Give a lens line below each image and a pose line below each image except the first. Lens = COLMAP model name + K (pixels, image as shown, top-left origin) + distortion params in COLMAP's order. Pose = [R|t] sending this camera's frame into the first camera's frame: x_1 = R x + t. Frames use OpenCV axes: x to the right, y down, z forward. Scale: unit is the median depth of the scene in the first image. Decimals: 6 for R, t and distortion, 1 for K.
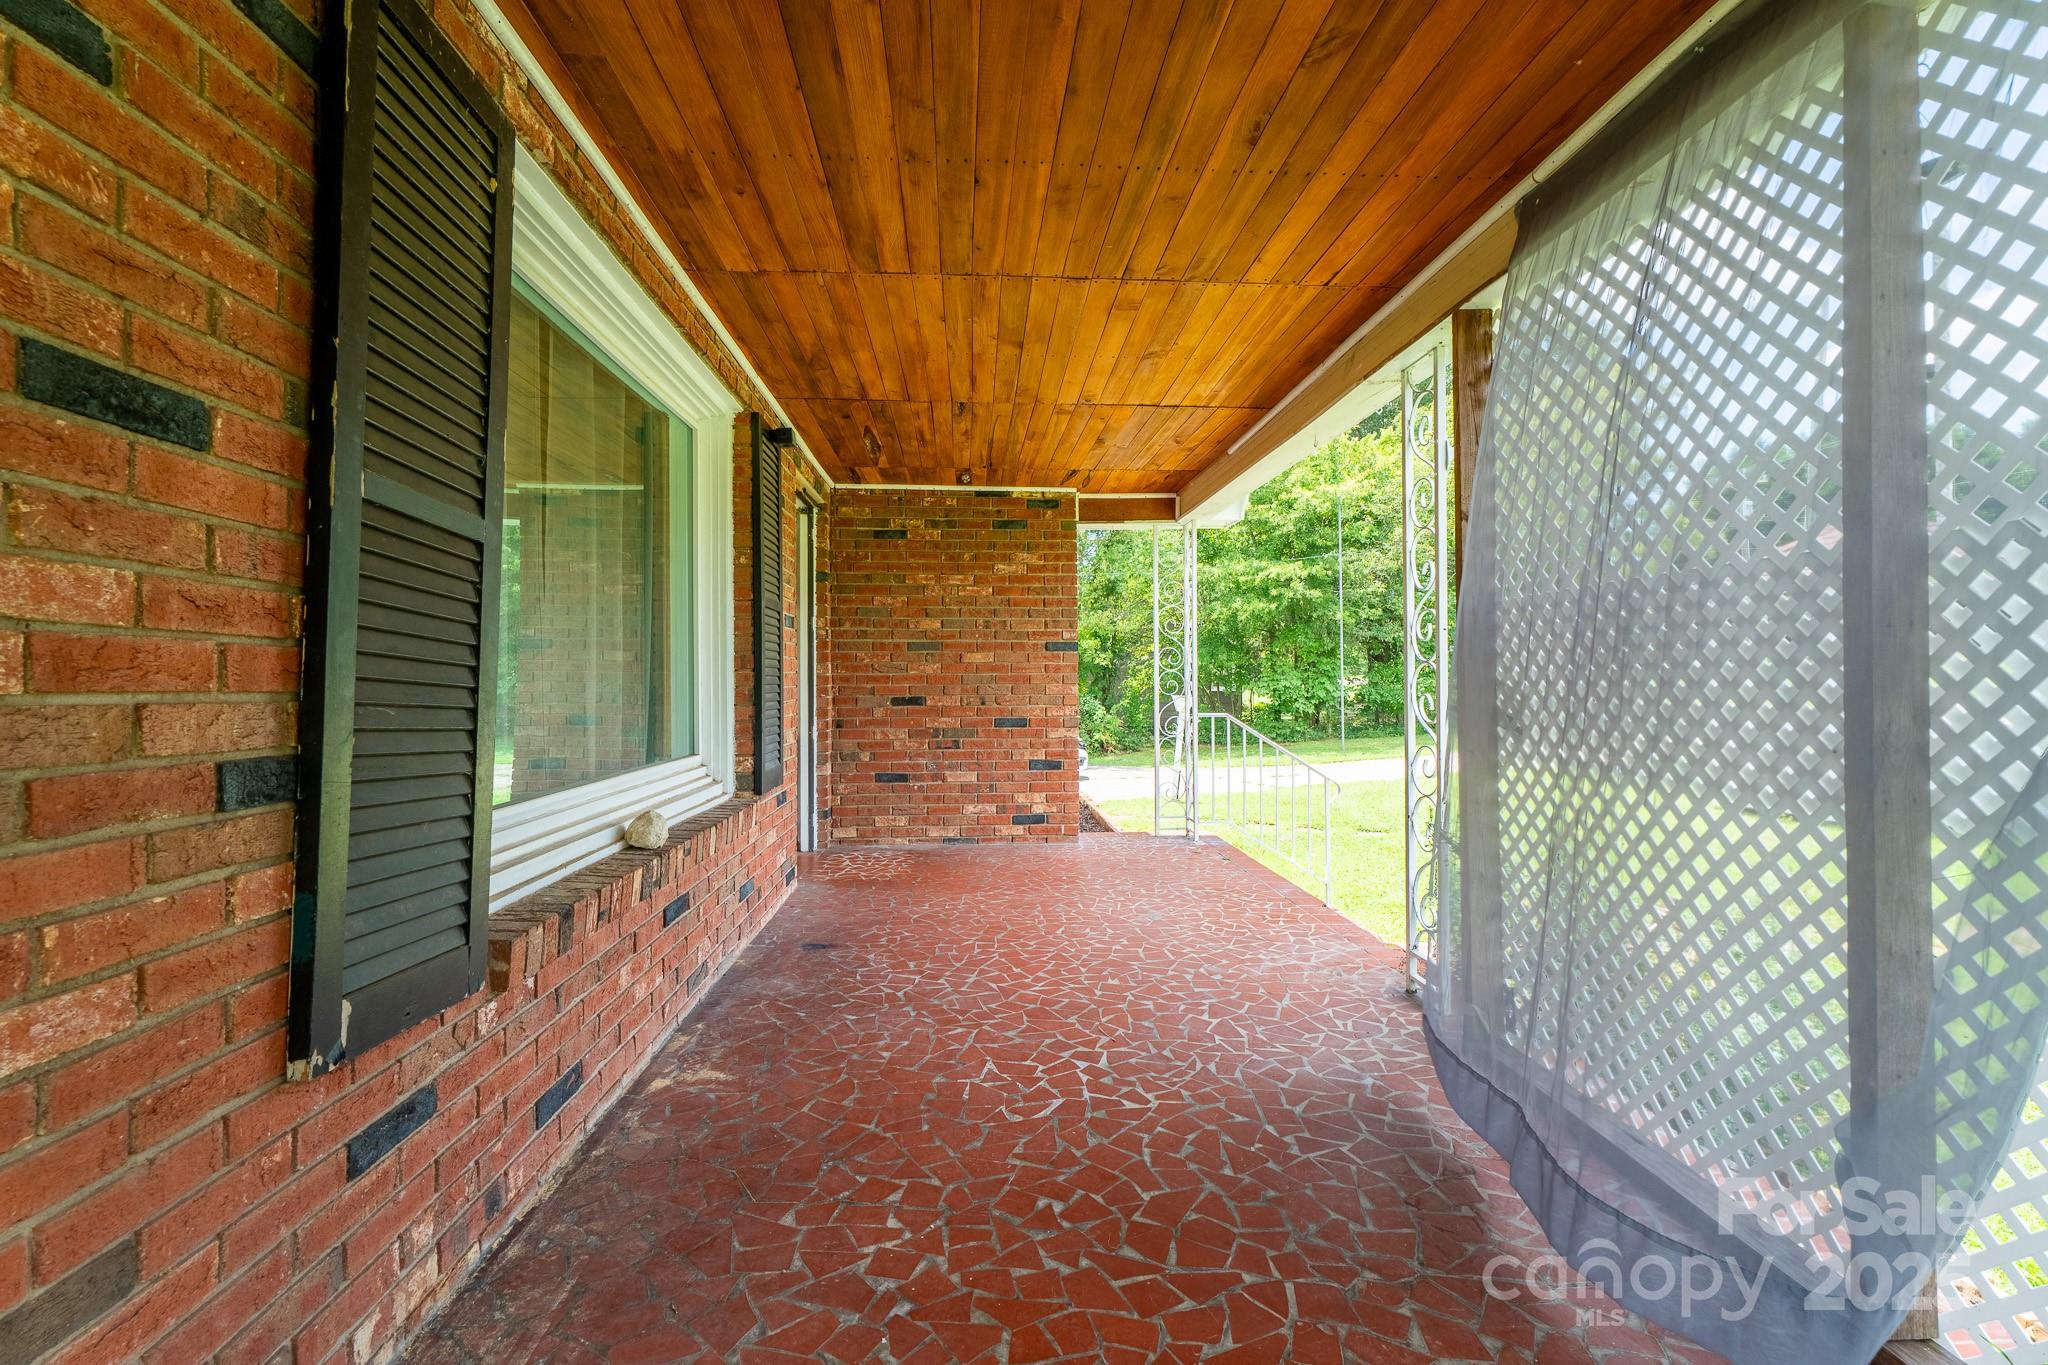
lens RADIAL K [[930.3, 0, 1025.2], [0, 930.3, 677.3], [0, 0, 1]] dist [0.002088, 0.001032]
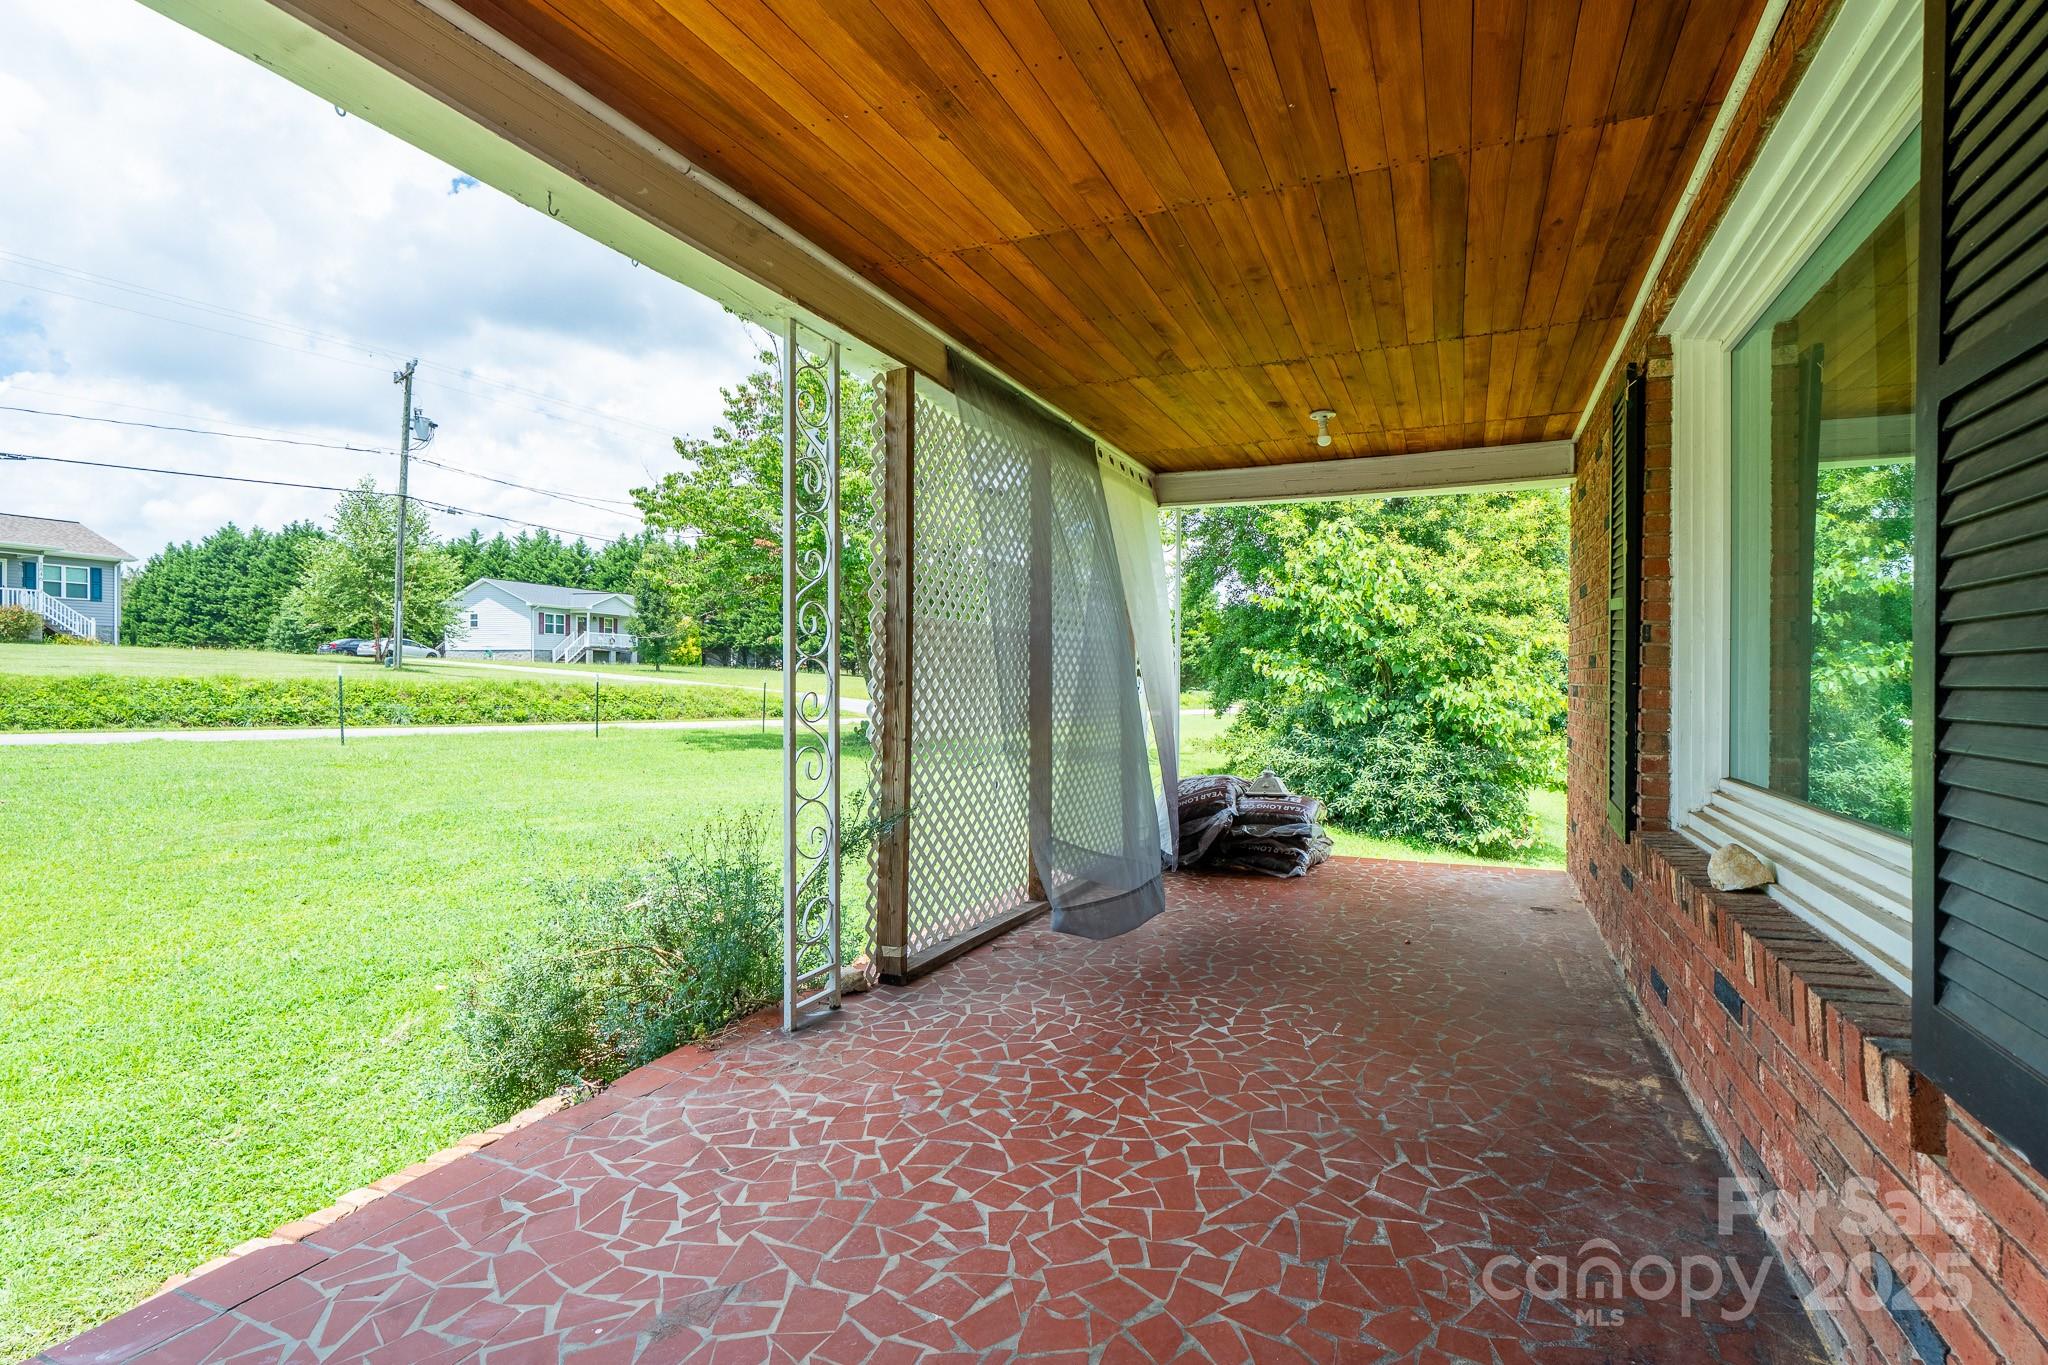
lens RADIAL K [[1065.9, 0, 1028.6], [0, 1065.9, 684.8], [0, 0, 1]] dist [-0.000170, 0.000059]
pose [[-0.899901, -0.003345, 0.436081, -0.252720], [-0.004522, 0.999988, -0.001661, 0.012432], [-0.436070, -0.003467, -0.899906, 2.021974]]
